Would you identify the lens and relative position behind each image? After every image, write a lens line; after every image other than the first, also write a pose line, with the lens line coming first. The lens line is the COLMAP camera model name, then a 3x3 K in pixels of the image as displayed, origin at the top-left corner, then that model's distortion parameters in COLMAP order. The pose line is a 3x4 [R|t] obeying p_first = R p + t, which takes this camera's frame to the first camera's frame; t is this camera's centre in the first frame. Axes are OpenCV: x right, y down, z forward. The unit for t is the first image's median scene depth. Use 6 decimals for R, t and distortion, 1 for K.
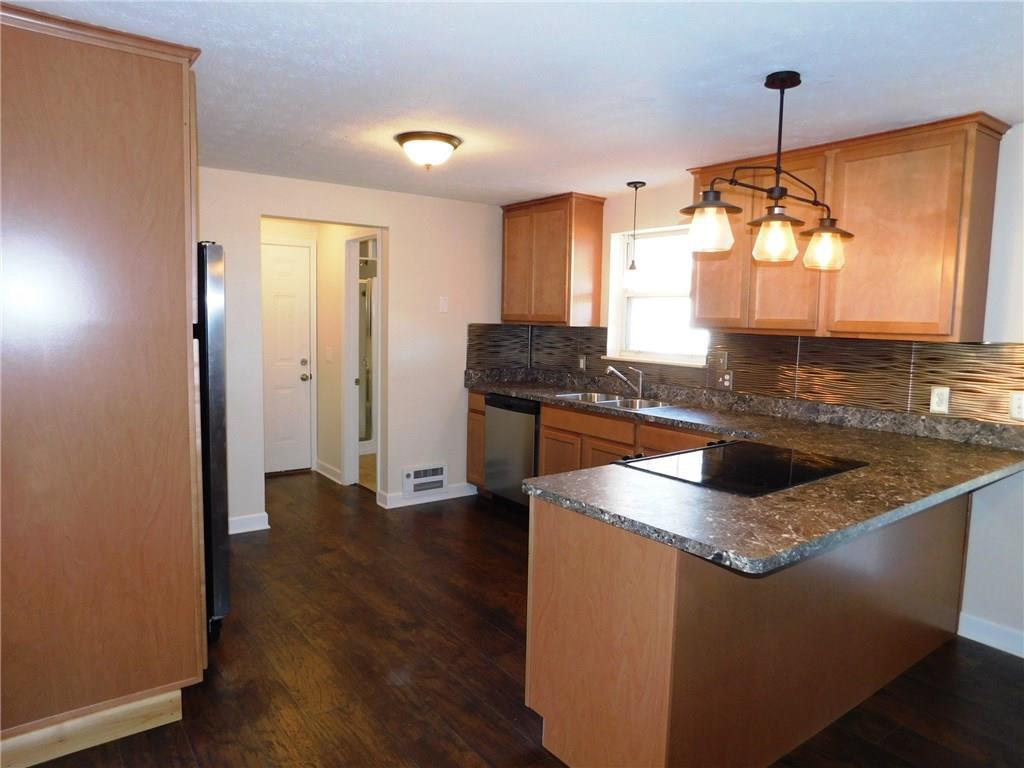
lens RADIAL K [[670.8, 0, 516.1], [0, 670.8, 381.6], [0, 0, 1]] dist [-0.044152, 0.022072]
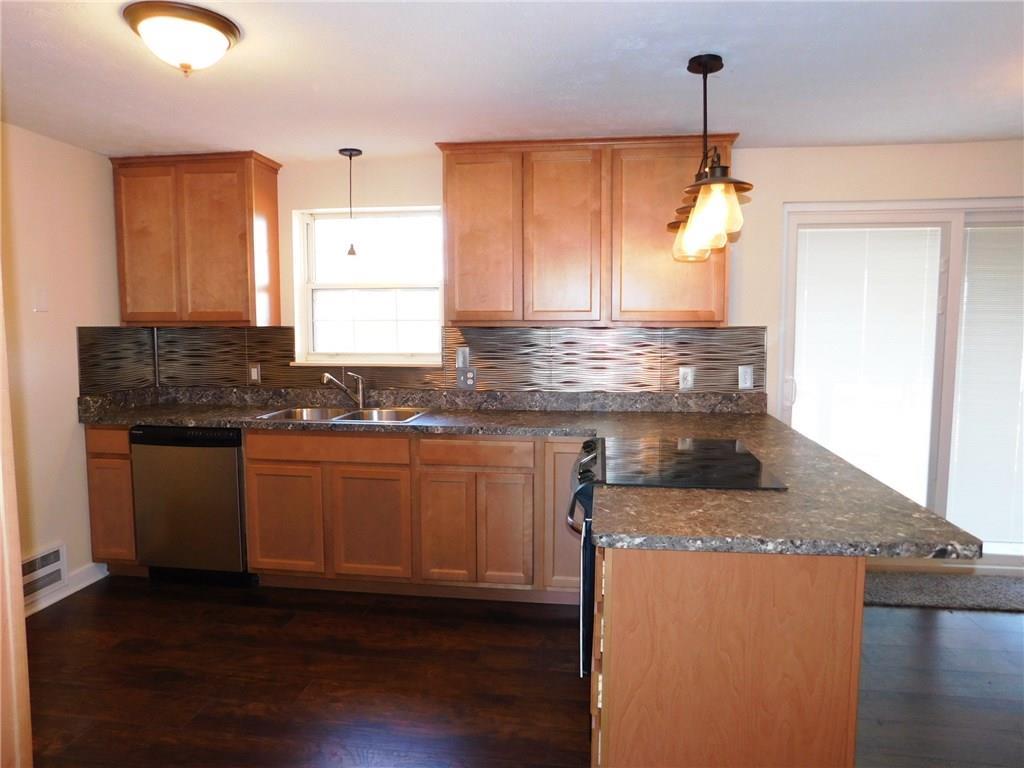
lens RADIAL K [[670.8, 0, 511.1], [0, 670.8, 380.6], [0, 0, 1]] dist [-0.044152, 0.022072]
pose [[0.704618, -0.082257, 0.704803, -0.261568], [0.083097, 0.995989, 0.033166, -0.021555], [-0.704705, 0.035198, 0.708627, 0.257119]]
